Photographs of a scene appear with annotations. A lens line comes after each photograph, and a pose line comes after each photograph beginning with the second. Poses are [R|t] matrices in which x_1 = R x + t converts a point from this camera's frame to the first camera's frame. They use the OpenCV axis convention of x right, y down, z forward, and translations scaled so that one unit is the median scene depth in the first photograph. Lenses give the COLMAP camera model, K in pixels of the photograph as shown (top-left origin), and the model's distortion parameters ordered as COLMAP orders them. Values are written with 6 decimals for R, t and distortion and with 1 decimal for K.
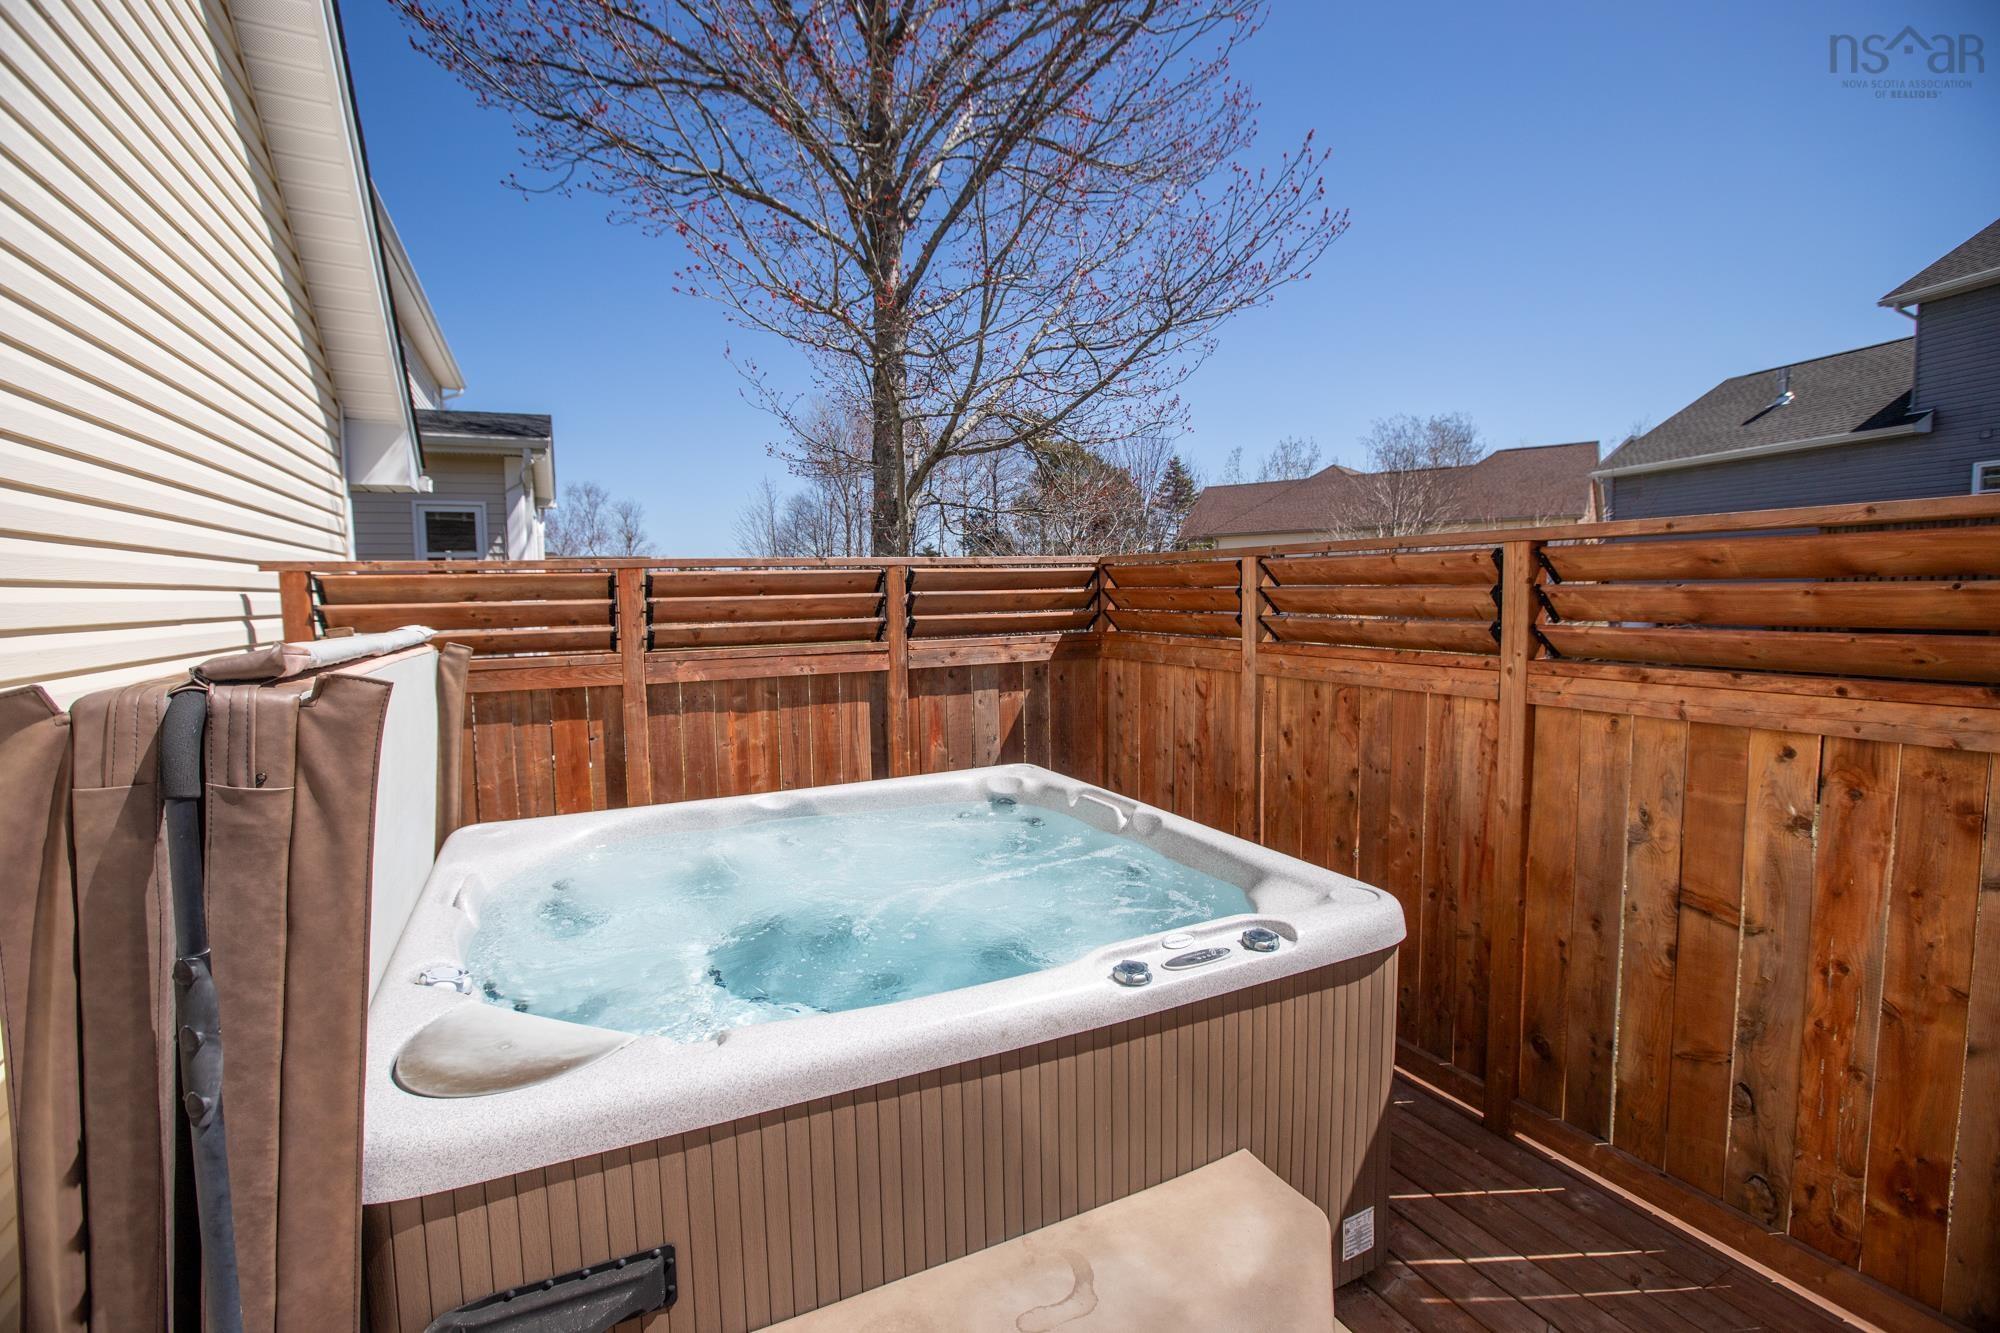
lens RADIAL K [[917.8, 0, 1000.0], [0, 917.8, 666.5], [0, 0, 1]] dist [-0.053904, 0.014676]
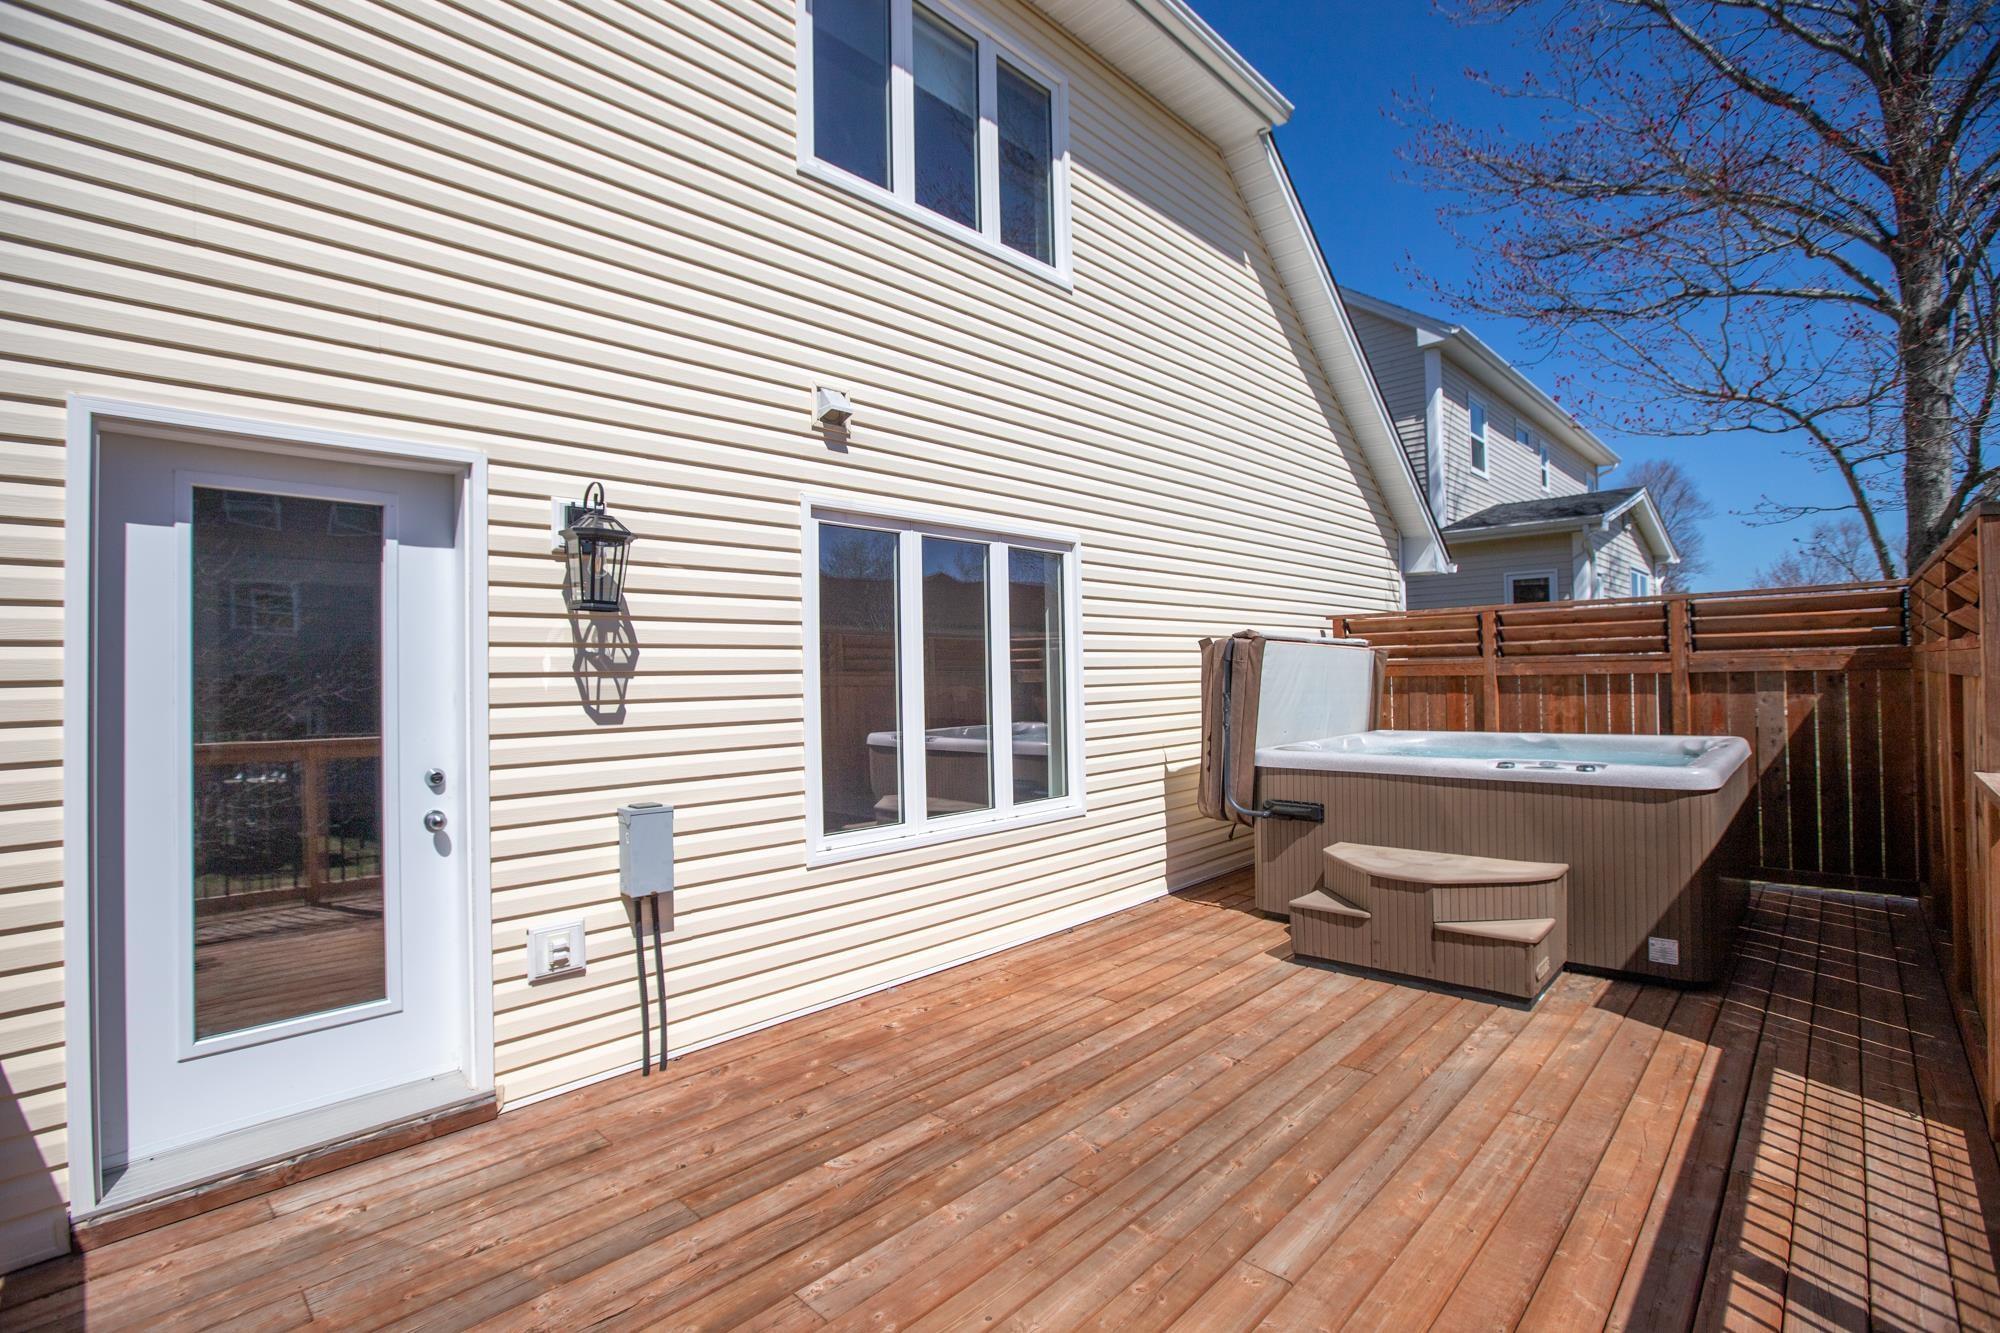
lens RADIAL K [[917.8, 0, 1000.0], [0, 917.8, 666.5], [0, 0, 1]] dist [-0.053904, 0.014676]
pose [[0.357257, -0.001234, -0.934005, 0.842145], [-0.061747, 0.997780, -0.024936, 0.097799], [0.931963, 0.066580, 0.356388, -0.493499]]
